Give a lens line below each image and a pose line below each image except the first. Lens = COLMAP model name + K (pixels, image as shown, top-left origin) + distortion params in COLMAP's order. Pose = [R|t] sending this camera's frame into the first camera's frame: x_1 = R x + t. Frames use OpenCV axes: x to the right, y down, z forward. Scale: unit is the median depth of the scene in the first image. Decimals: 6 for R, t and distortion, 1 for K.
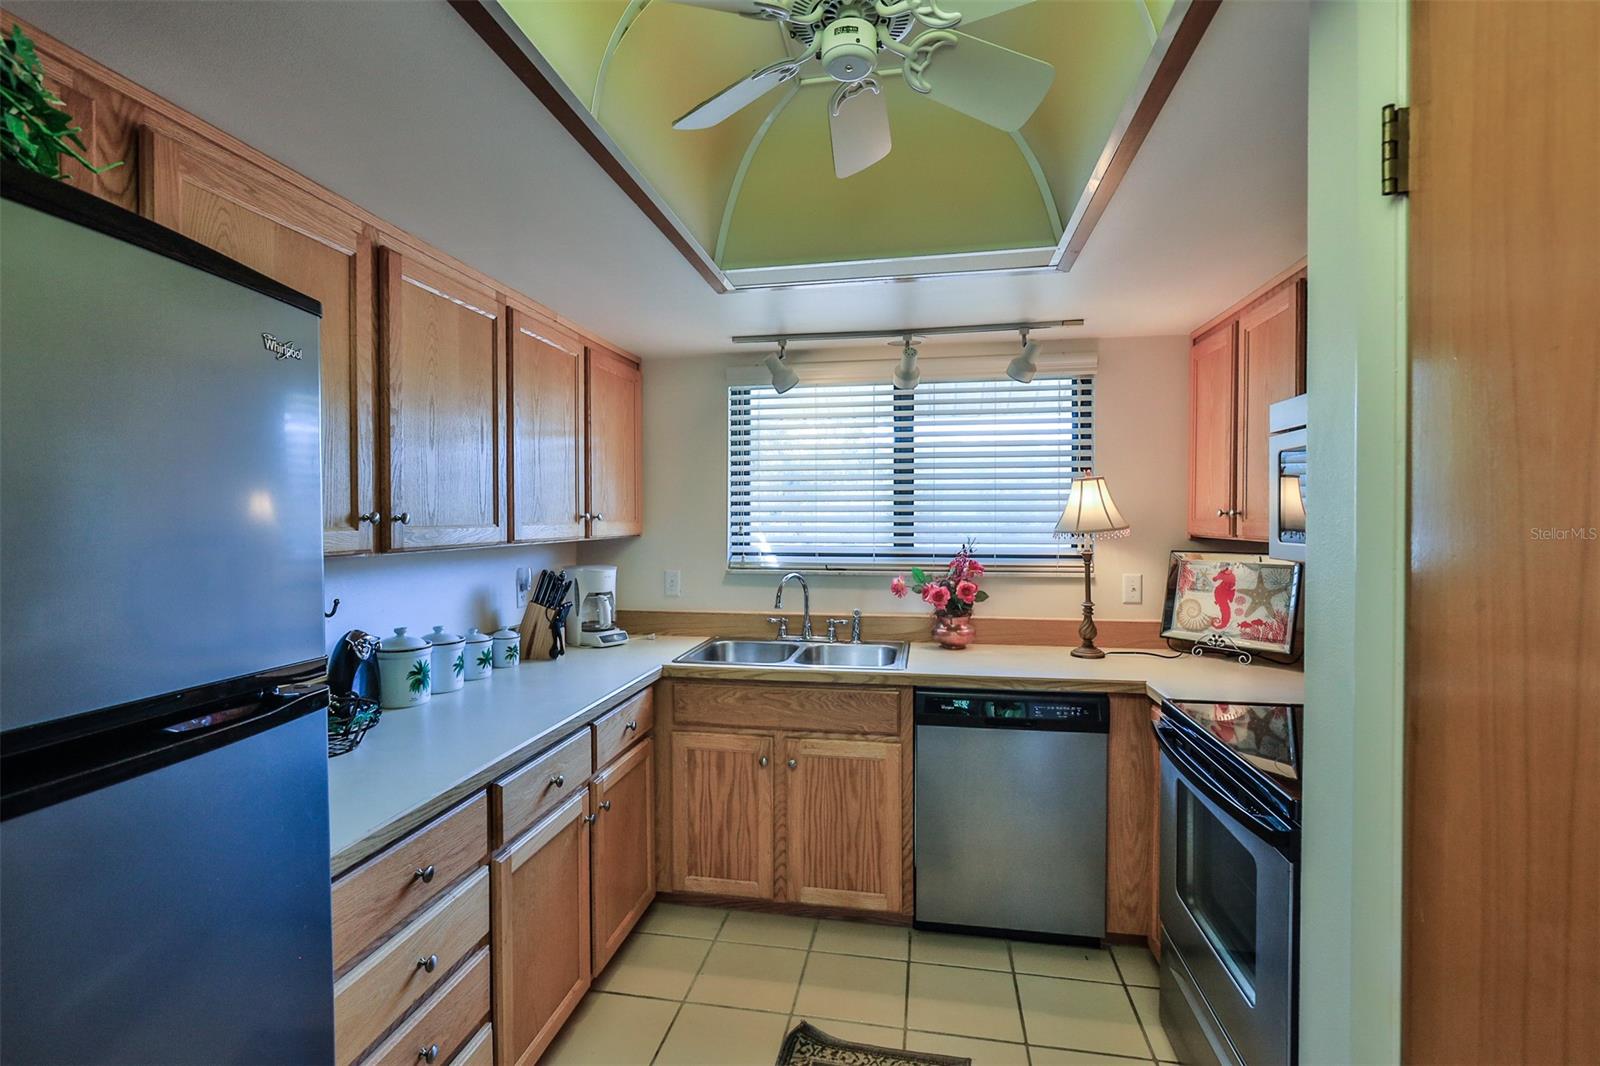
lens RADIAL K [[743.4, 0, 792.0], [0, 743.4, 527.6], [0, 0, 1]] dist [0.000853, 0.001369]
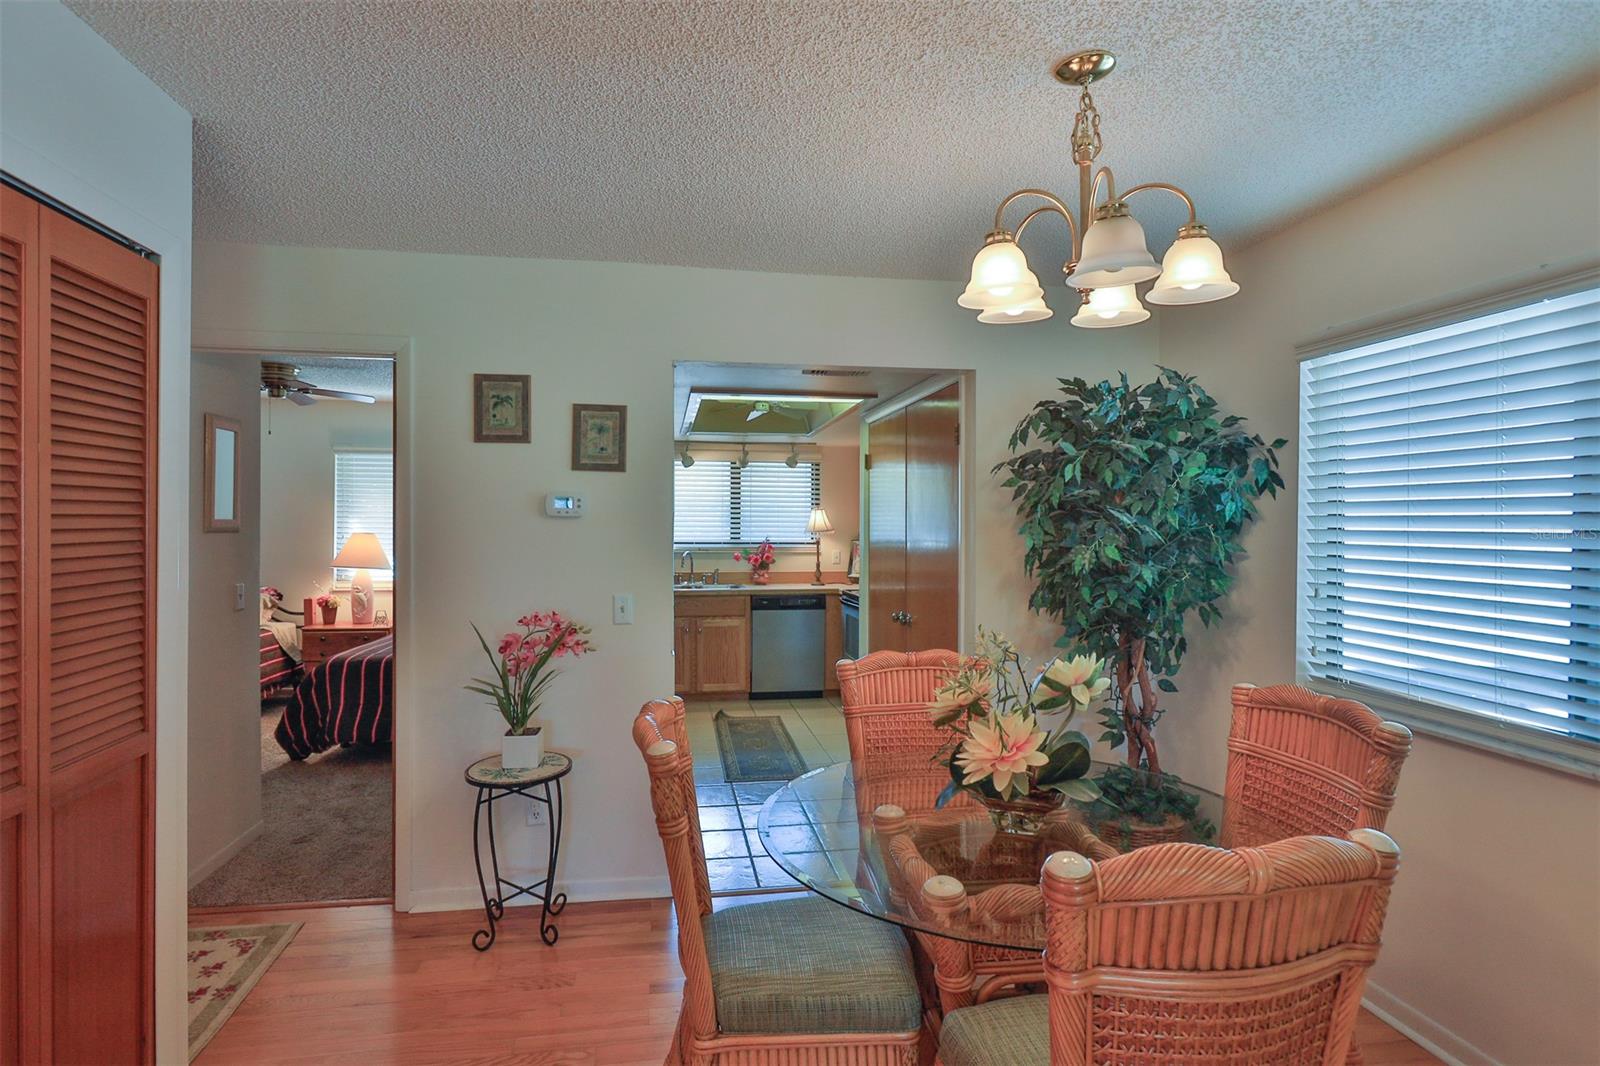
lens RADIAL K [[817.3, 0, 772.4], [0, 817.3, 528.6], [0, 0, 1]] dist [0.002426, 0.000520]
pose [[0.949214, 0.005726, 0.314579, -0.564129], [-0.001950, 0.999922, -0.012315, 0.028431], [-0.314625, 0.011076, 0.949152, -1.438843]]
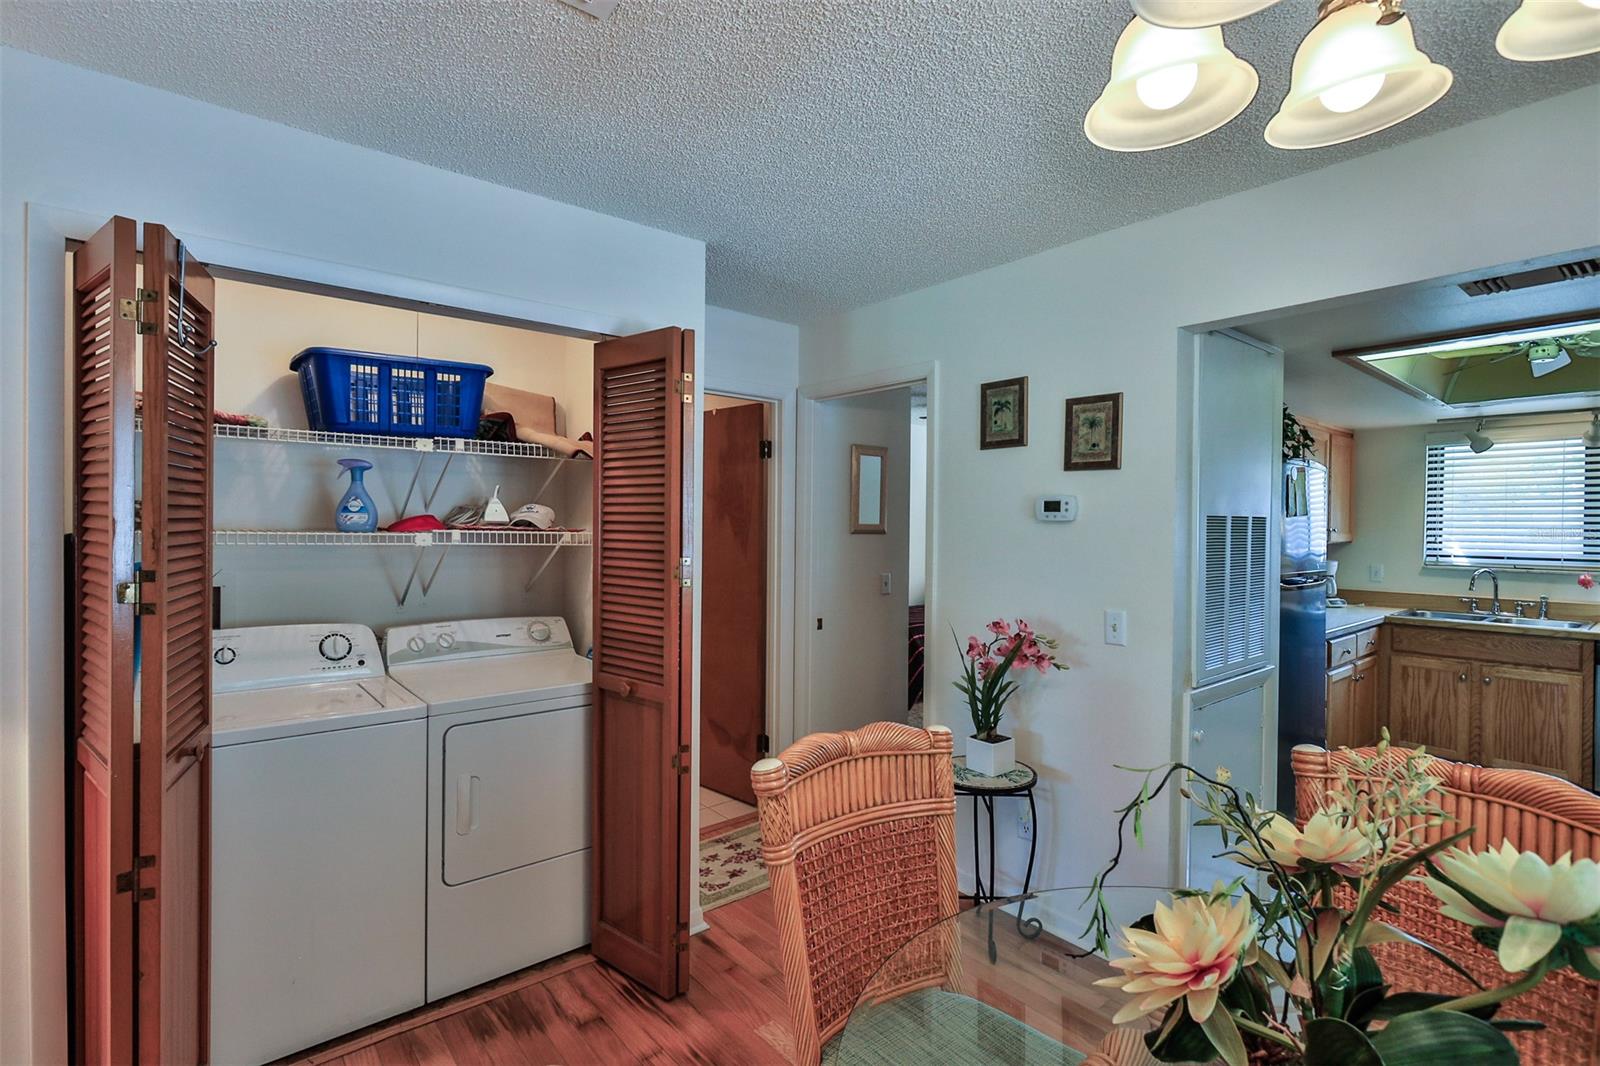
lens RADIAL K [[743.4, 0, 792.0], [0, 743.4, 527.6], [0, 0, 1]] dist [0.000853, 0.001369]
pose [[0.760310, 0.013313, -0.649424, -0.099415], [-0.022567, 0.999728, -0.005925, 0.020099], [0.649168, 0.019160, 0.760404, -1.221692]]
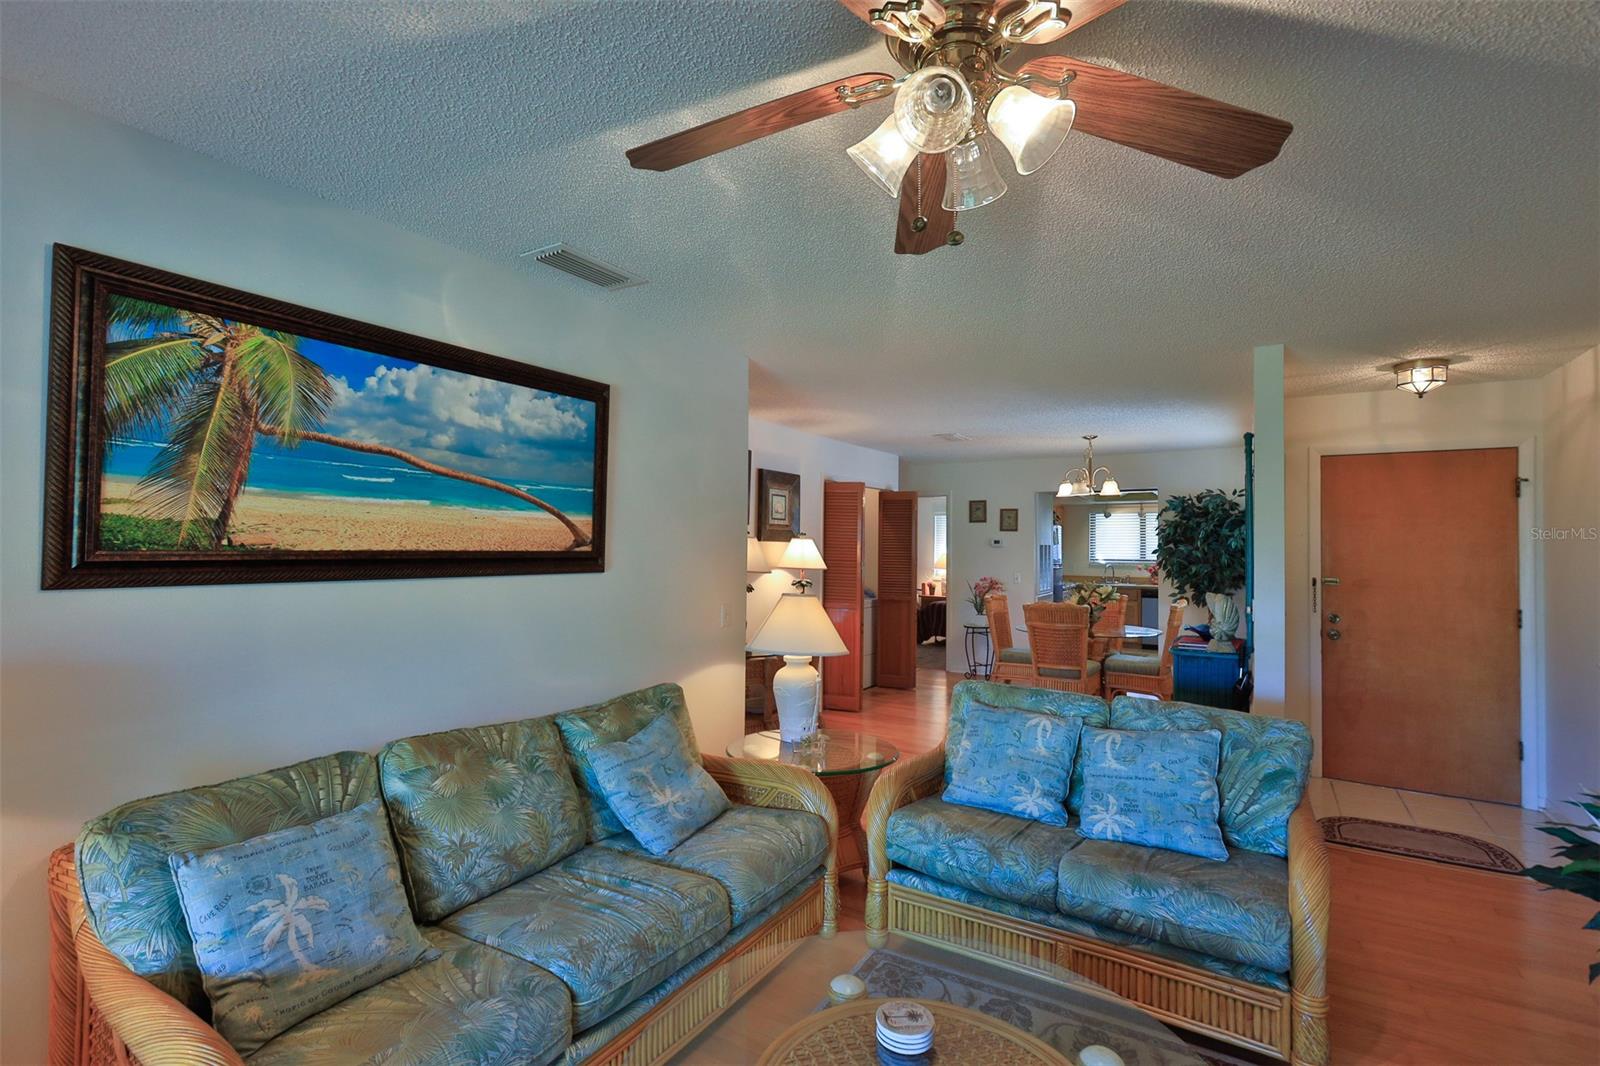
lens RADIAL K [[743.4, 0, 792.0], [0, 743.4, 527.6], [0, 0, 1]] dist [0.000853, 0.001369]
pose [[0.930415, -0.001111, -0.366505, -0.129884], [-0.014389, 0.999114, -0.039559, 0.053722], [0.366224, 0.042080, 0.929575, -3.523148]]
